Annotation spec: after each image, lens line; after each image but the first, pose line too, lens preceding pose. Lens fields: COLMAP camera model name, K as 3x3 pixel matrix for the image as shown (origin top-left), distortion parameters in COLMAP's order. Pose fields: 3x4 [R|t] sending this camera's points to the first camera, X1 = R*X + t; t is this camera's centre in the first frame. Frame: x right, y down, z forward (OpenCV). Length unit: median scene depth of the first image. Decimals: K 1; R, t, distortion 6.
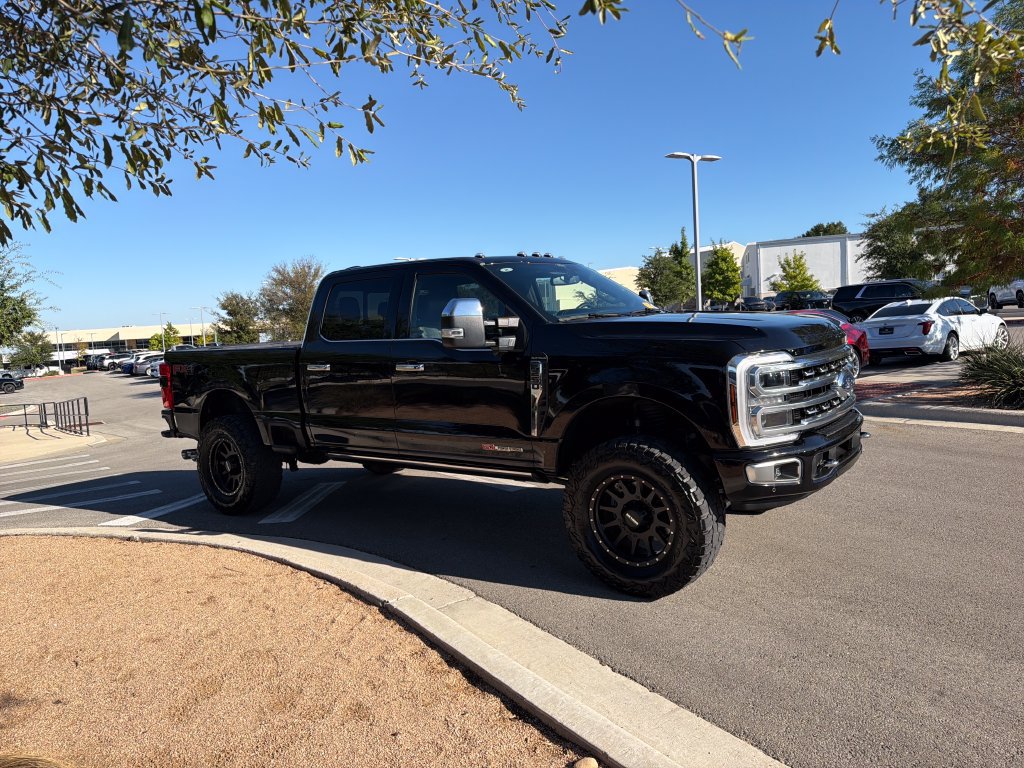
lens RADIAL K [[710.9, 0, 512.0], [0, 710.9, 384.0], [0, 0, 1]] dist [0.049821, -0.066458]
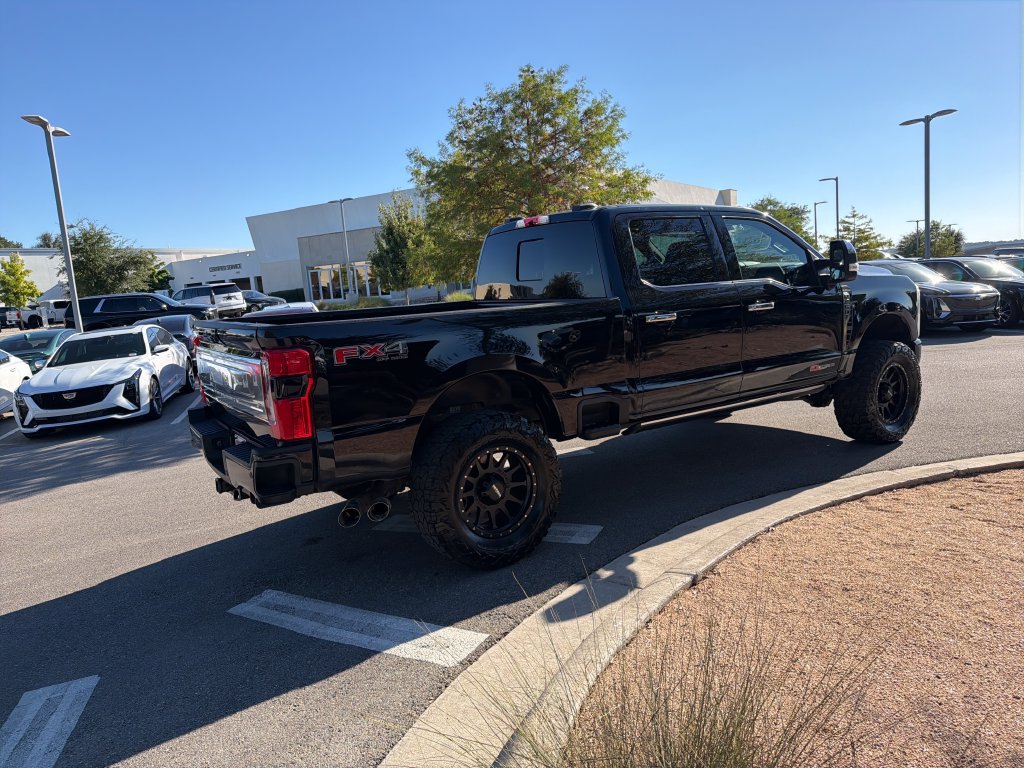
lens RADIAL K [[710.9, 0, 512.0], [0, 710.9, 384.0], [0, 0, 1]] dist [0.049821, -0.066458]
pose [[0.352582, -0.095048, 0.930941, -1.132823], [0.132749, 0.989848, 0.050785, -0.011592], [-0.926317, 0.105676, 0.361620, 0.875548]]
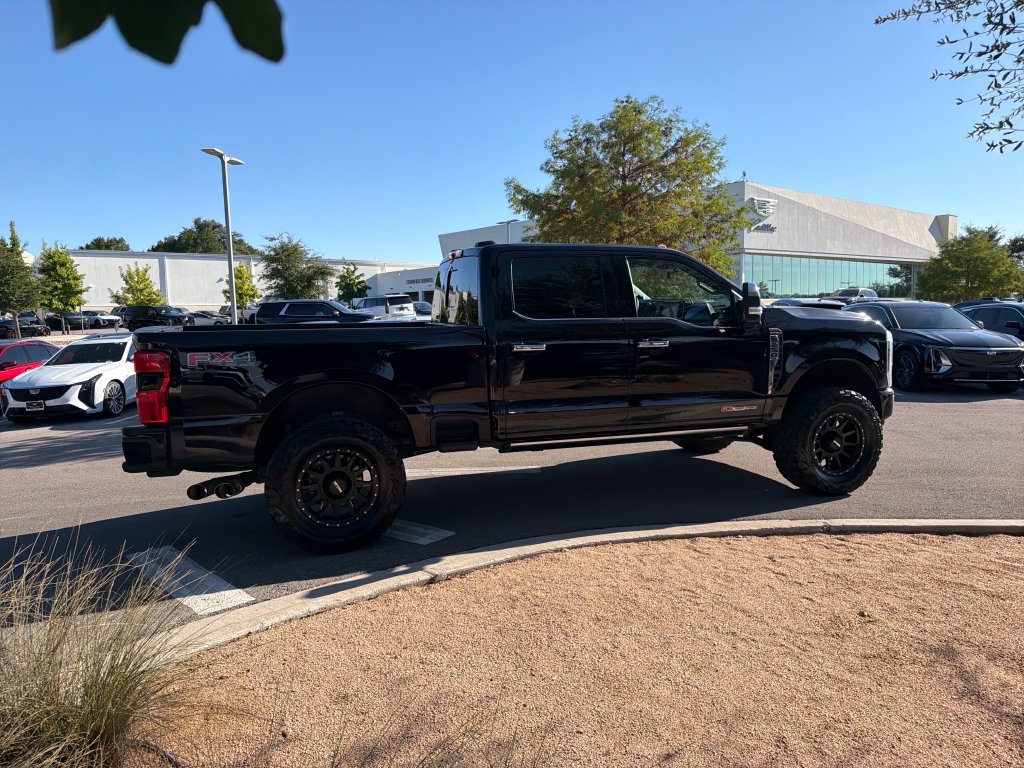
lens RADIAL K [[702.6, 0, 509.4], [0, 702.6, 390.6], [0, 0, 1]] dist [0.103593, -0.149860]
pose [[0.585537, -0.040960, 0.809610, -1.026403], [0.056436, 0.998359, 0.009692, 0.021957], [-0.808678, 0.040016, 0.586888, 0.499194]]
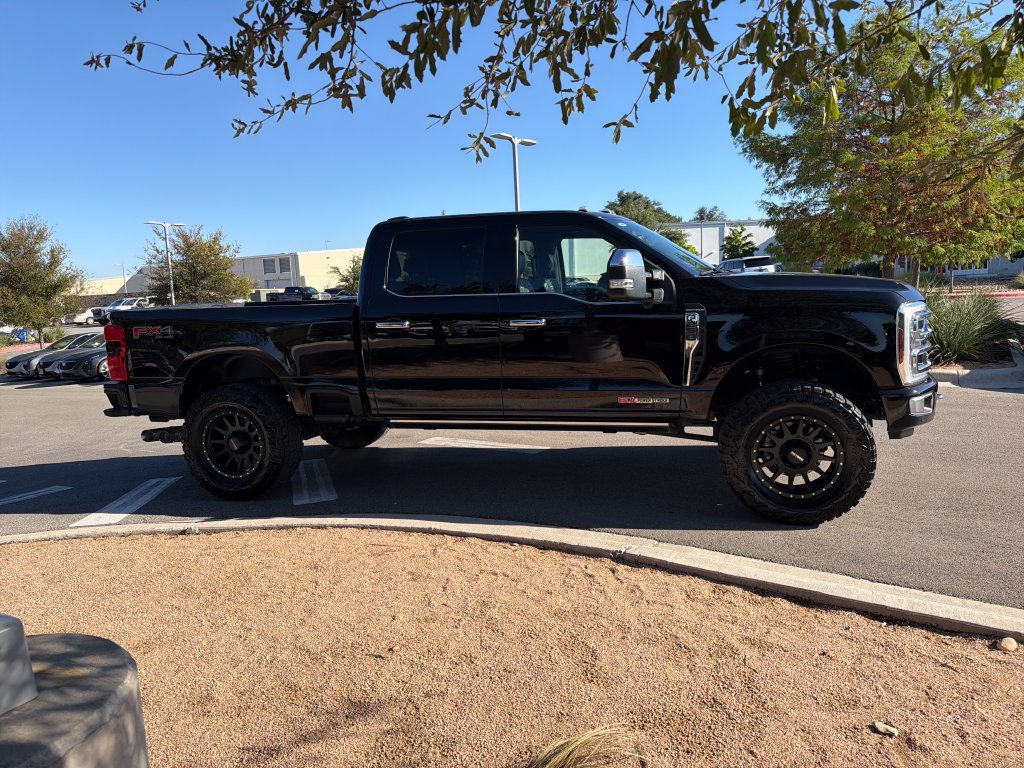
lens RADIAL K [[702.6, 0, 509.4], [0, 702.6, 390.6], [0, 0, 1]] dist [0.103593, -0.149860]
pose [[0.931429, -0.030408, 0.362650, -0.464942], [0.017904, 0.999125, 0.037790, 0.029320], [-0.363482, -0.028706, 0.931159, 0.106258]]
